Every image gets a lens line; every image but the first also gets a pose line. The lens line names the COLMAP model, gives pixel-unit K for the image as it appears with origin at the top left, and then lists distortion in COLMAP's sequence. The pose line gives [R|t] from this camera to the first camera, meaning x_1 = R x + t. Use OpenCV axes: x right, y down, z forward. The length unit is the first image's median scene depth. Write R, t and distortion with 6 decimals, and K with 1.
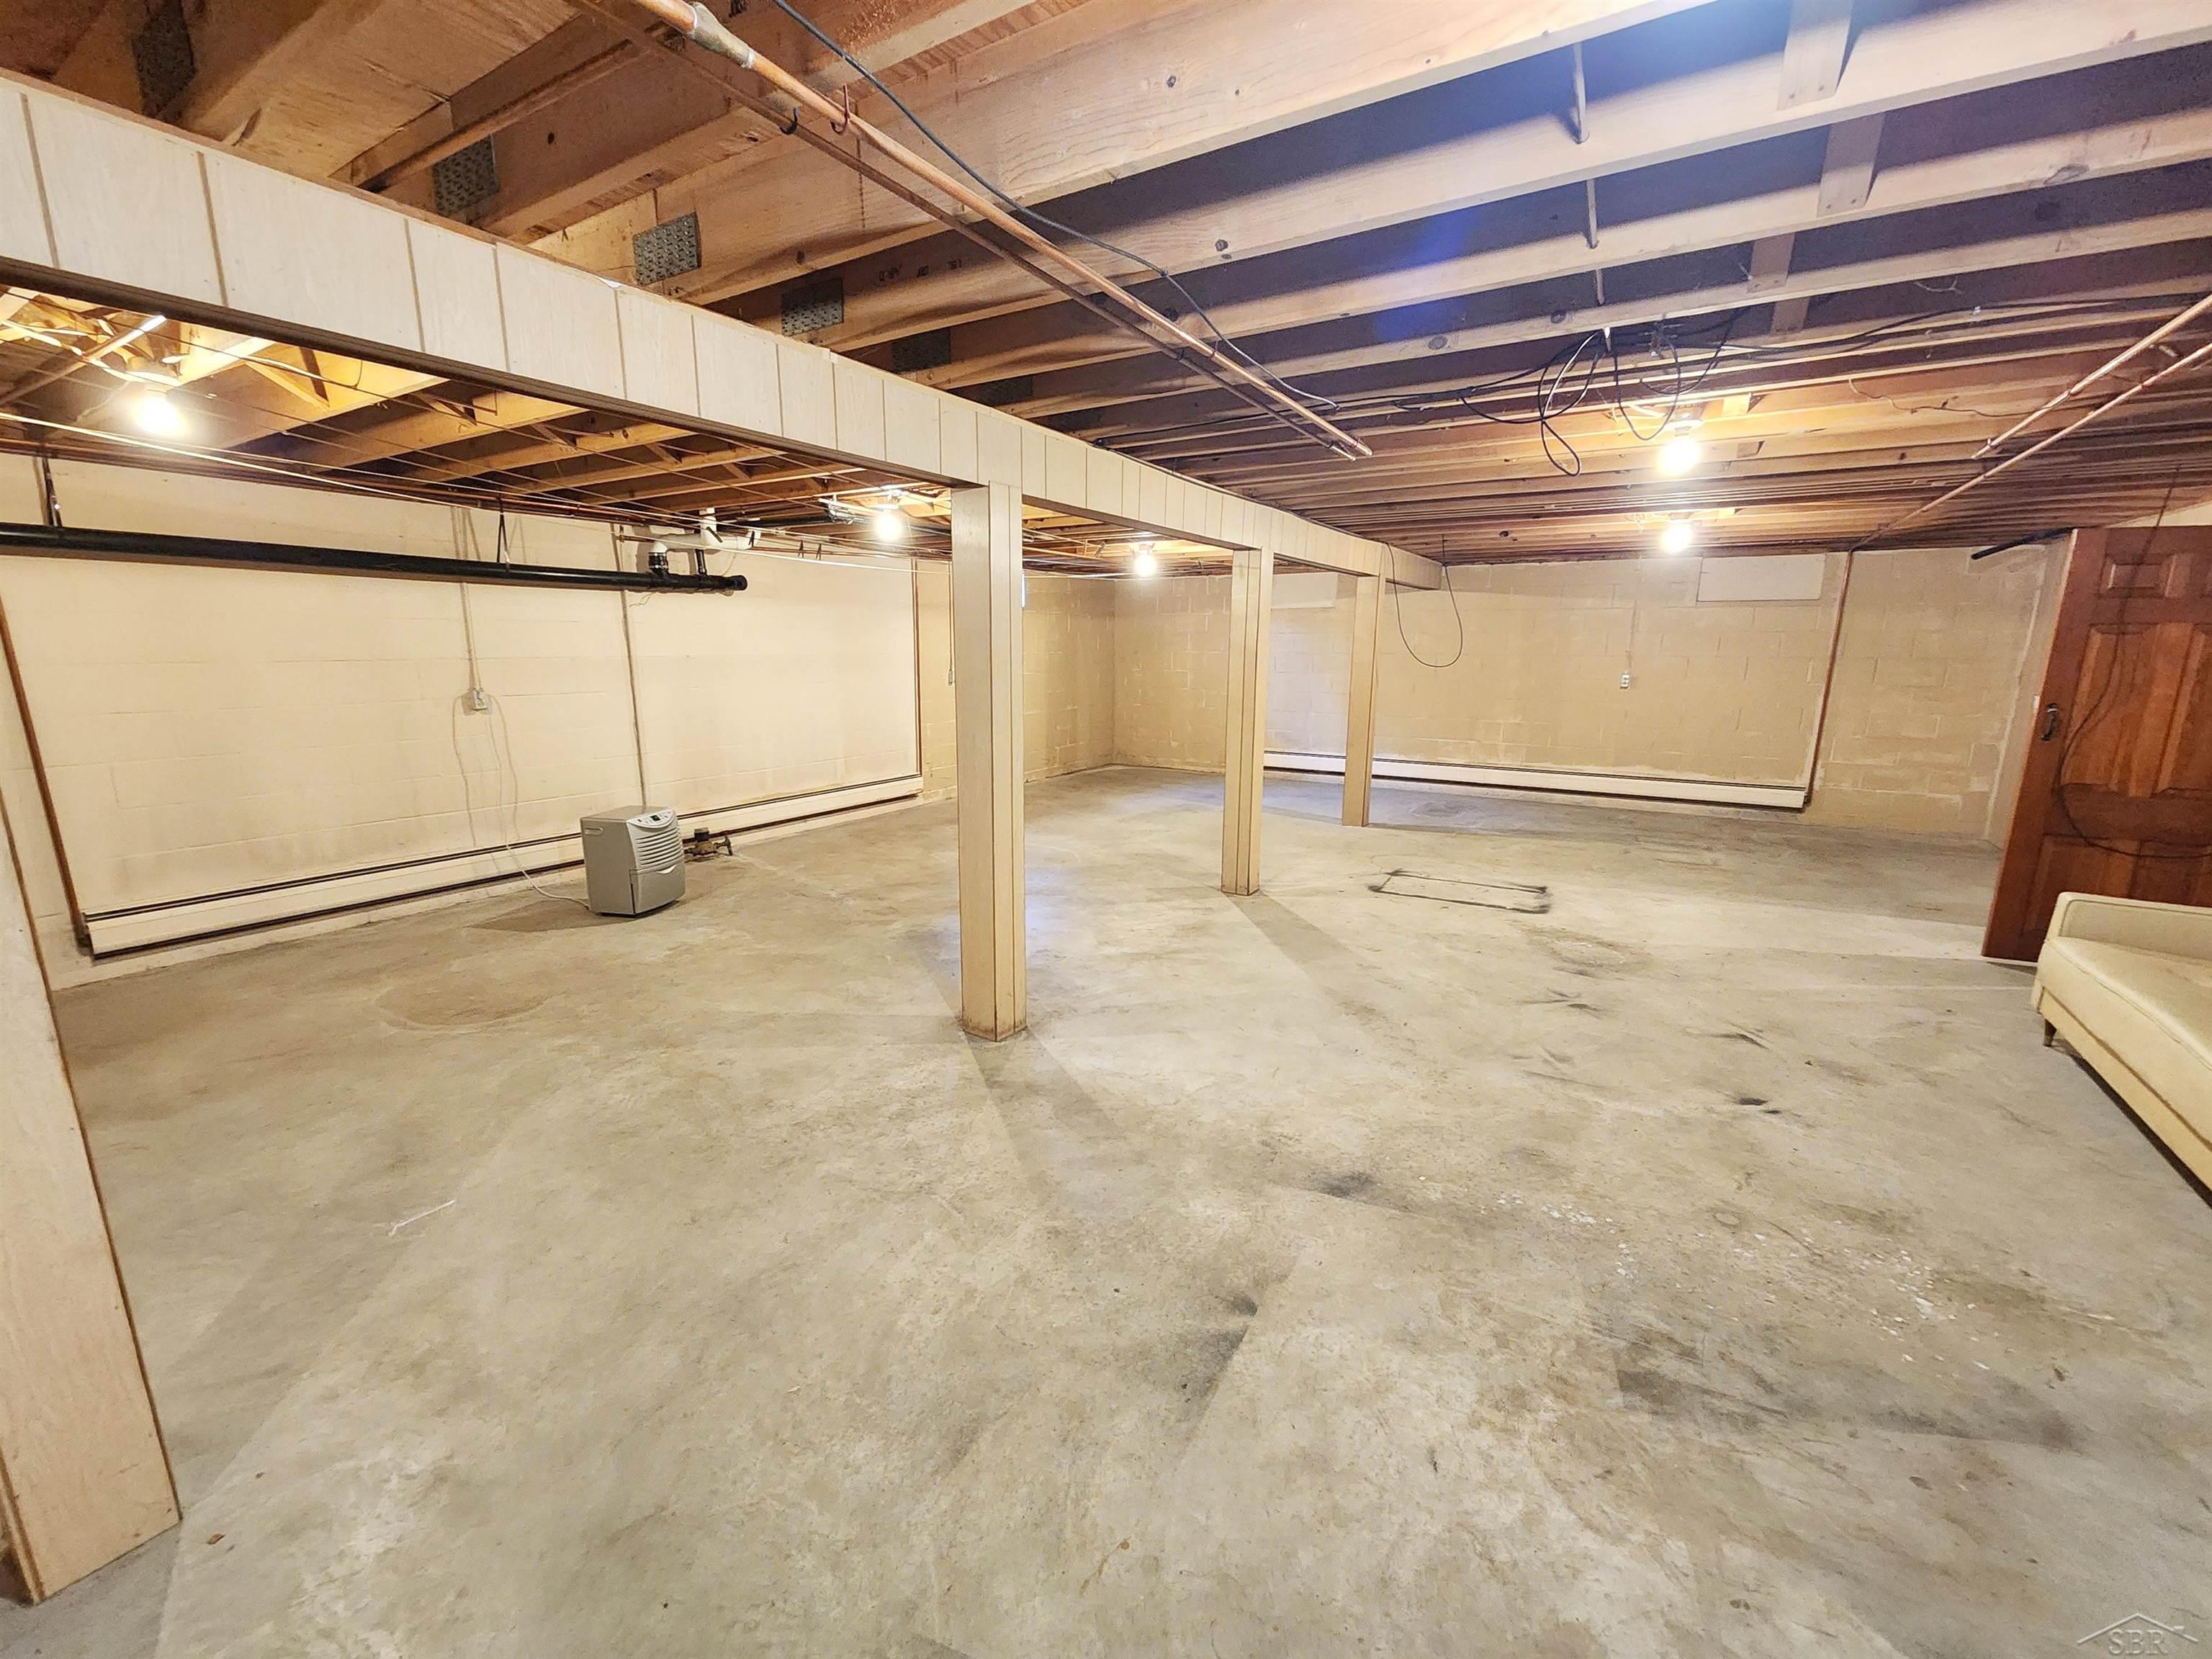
lens RADIAL K [[908.1, 0, 1107.7], [0, 908.1, 828.5], [0, 0, 1]] dist [-0.003617, 0.001449]
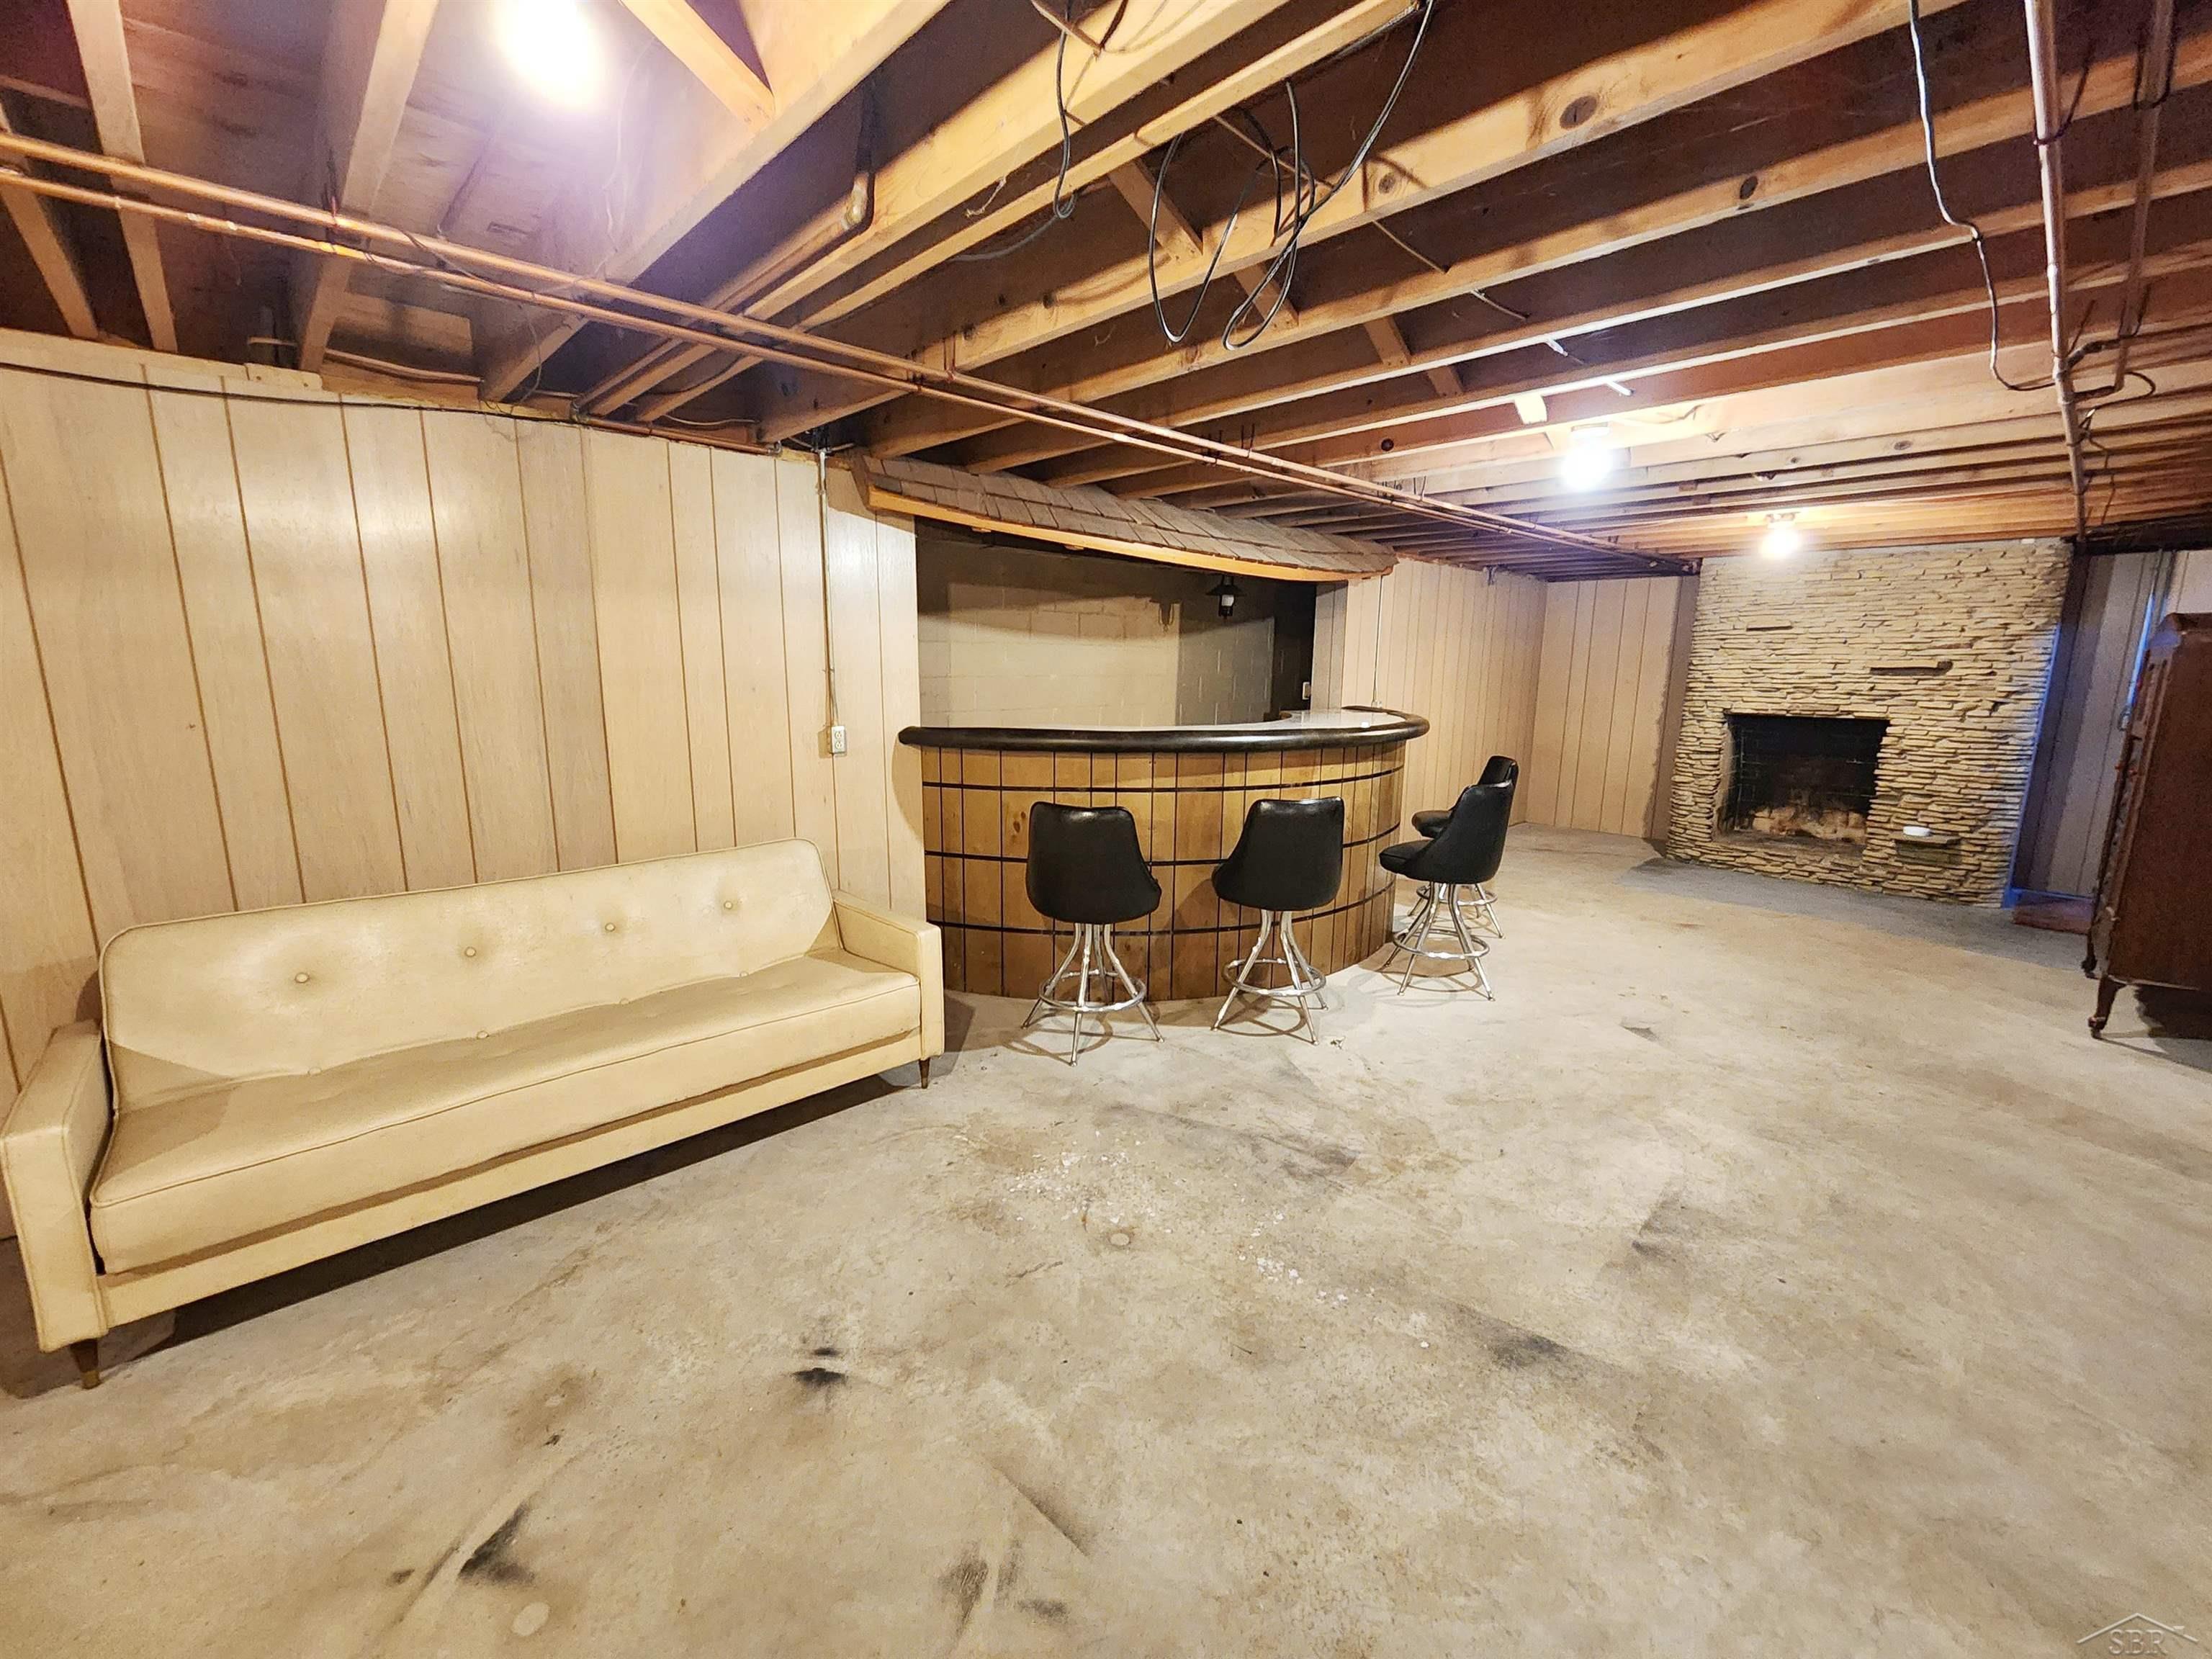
lens RADIAL K [[908.1, 0, 1105.3], [0, 908.1, 837.4], [0, 0, 1]] dist [-0.003617, 0.001449]
pose [[-0.964247, -0.066960, 0.256407, 0.463324], [0.038706, 0.921591, 0.386228, -0.355041], [-0.262165, 0.382344, -0.886049, 1.683941]]
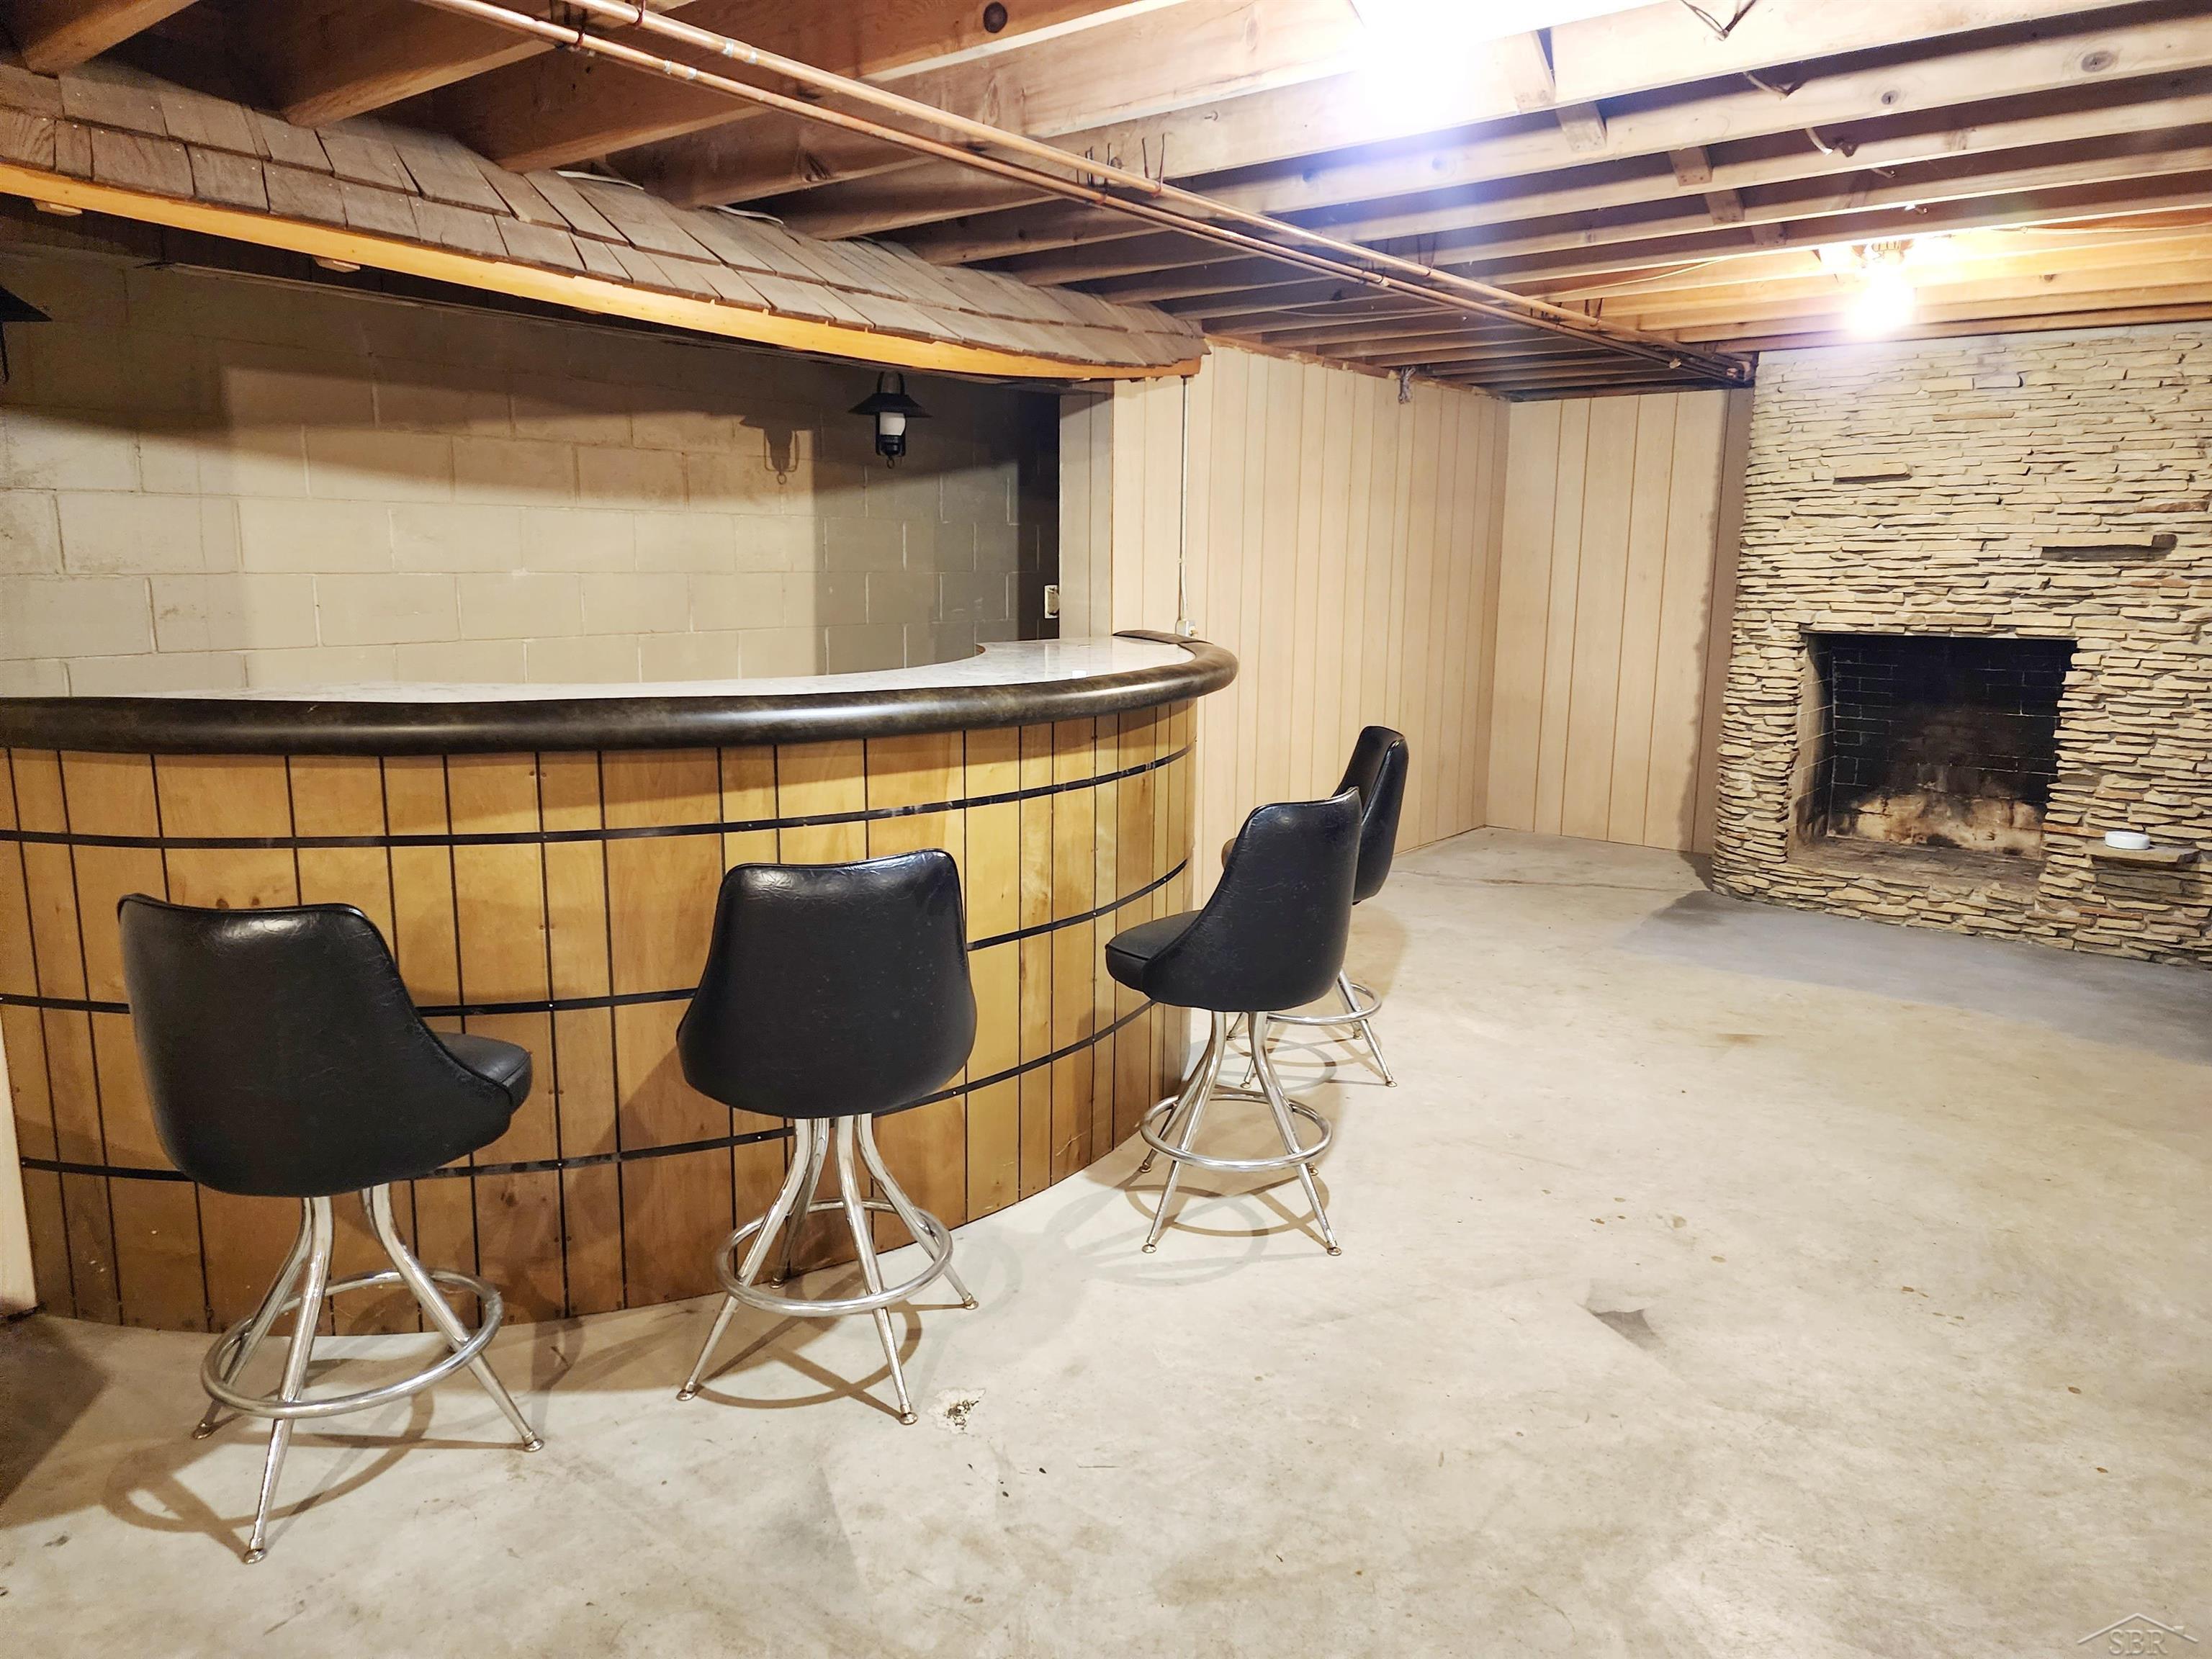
lens RADIAL K [[1500.5, 0, 1090.5], [0, 1500.5, 834.5], [0, 0, 1]] dist [0.064016, -0.044963]
pose [[-0.992537, -0.037293, 0.116101, 0.255844], [0.010618, 0.922042, 0.386945, -0.253658], [-0.121480, 0.385290, -0.914764, 1.217315]]
